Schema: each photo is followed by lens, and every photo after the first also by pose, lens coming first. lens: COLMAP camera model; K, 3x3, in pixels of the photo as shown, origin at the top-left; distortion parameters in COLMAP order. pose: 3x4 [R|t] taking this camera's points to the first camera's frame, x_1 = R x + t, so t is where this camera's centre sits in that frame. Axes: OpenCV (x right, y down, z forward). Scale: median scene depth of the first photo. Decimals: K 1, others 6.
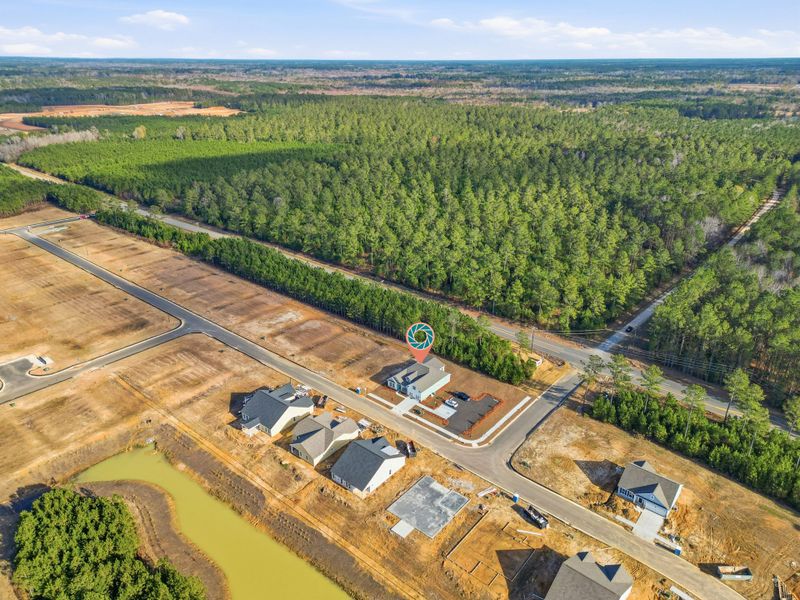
lens RADIAL K [[557.3, 0, 400.0], [0, 557.3, 300.0], [0, 0, 1]] dist [0.071633, -0.054253]
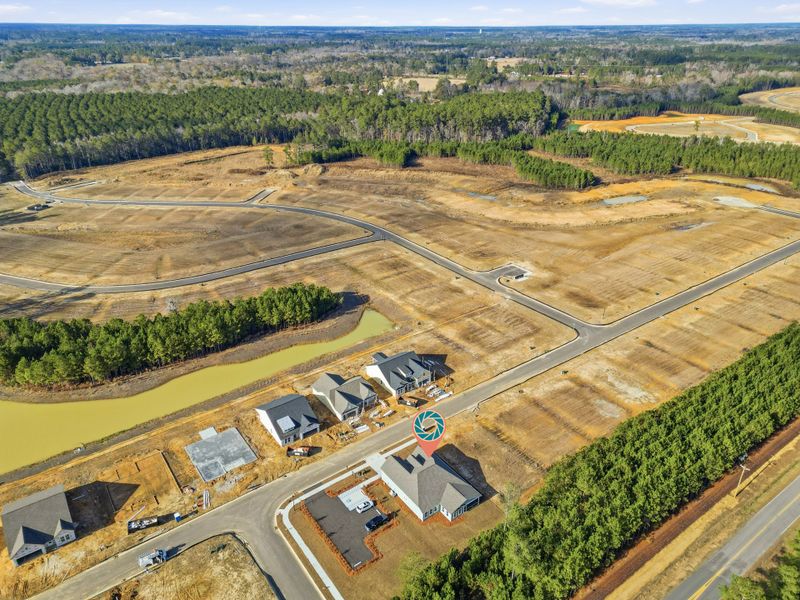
lens RADIAL K [[557.3, 0, 400.0], [0, 557.3, 300.0], [0, 0, 1]] dist [0.071633, -0.054253]
pose [[-0.237489, 0.426688, -0.872661, 0.616299], [-0.384739, 0.783577, 0.487835, -0.409433], [0.891950, 0.451602, -0.021928, 0.942871]]
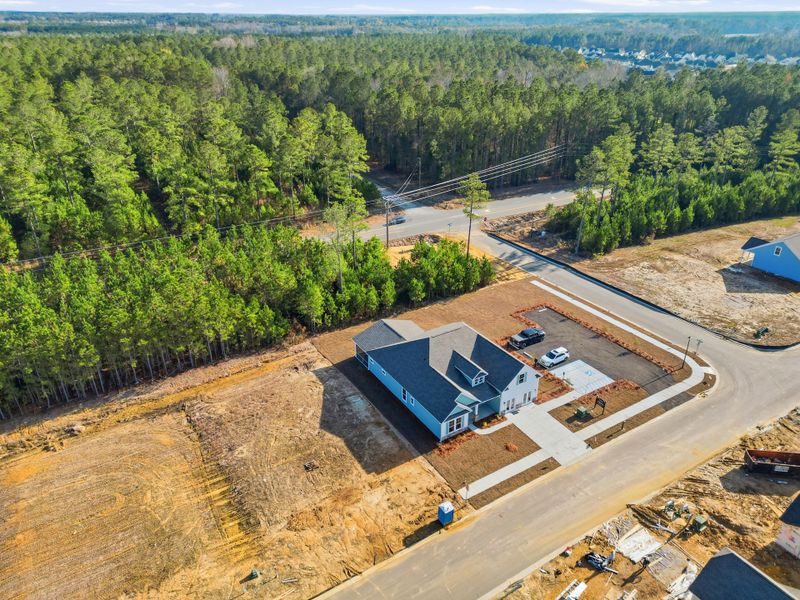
lens RADIAL K [[557.3, 0, 400.0], [0, 557.3, 300.0], [0, 0, 1]] dist [0.071633, -0.054253]
pose [[0.314584, -0.434405, 0.843996, -0.283647], [0.376743, 0.873247, 0.309037, -0.026959], [-0.871264, 0.220751, 0.438369, 0.914953]]
